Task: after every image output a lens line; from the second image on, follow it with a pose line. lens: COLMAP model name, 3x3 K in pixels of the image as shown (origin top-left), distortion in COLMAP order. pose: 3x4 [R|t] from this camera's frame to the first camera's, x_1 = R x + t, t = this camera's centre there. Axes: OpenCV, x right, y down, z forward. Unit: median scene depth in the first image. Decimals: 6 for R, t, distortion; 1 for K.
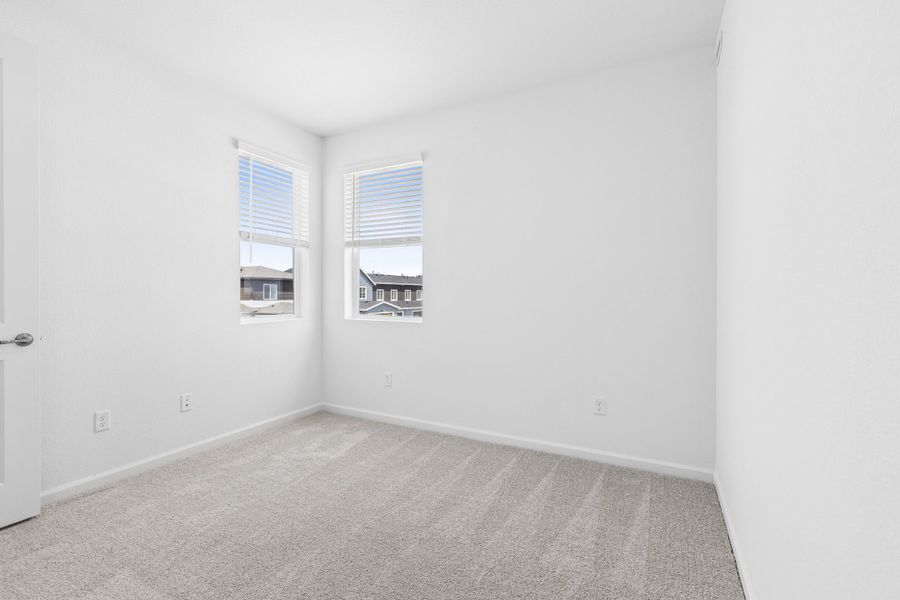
lens RADIAL K [[402.6, 0, 457.0], [0, 402.6, 295.8], [0, 0, 1]] dist [0.002046, -0.000553]
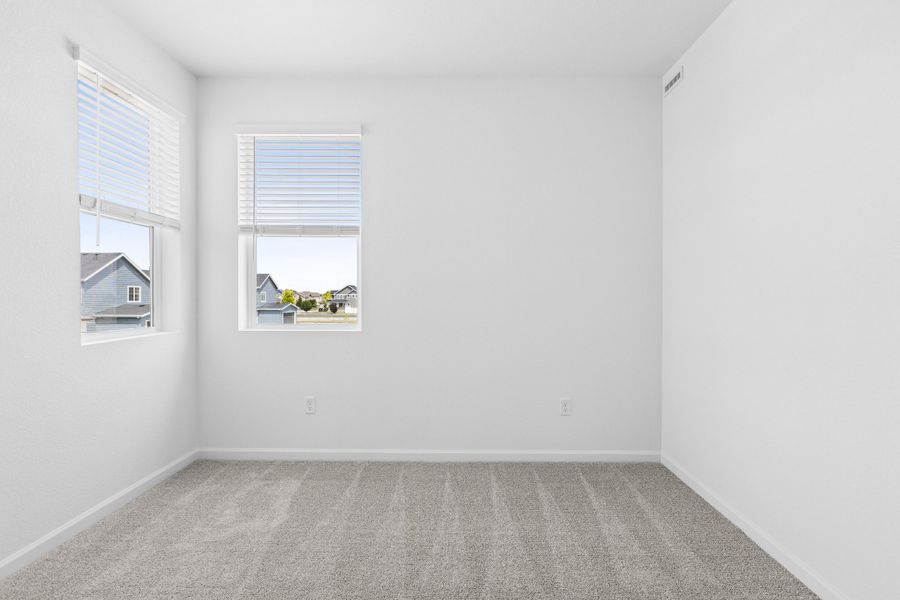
lens RADIAL K [[402.6, 0, 457.0], [0, 402.6, 295.8], [0, 0, 1]] dist [0.002046, -0.000553]
pose [[0.891145, 0.000798, 0.453717, -0.287671], [0.001111, 0.999992, -0.003942, -0.001935], [-0.453717, 0.004017, 0.891137, 0.178450]]
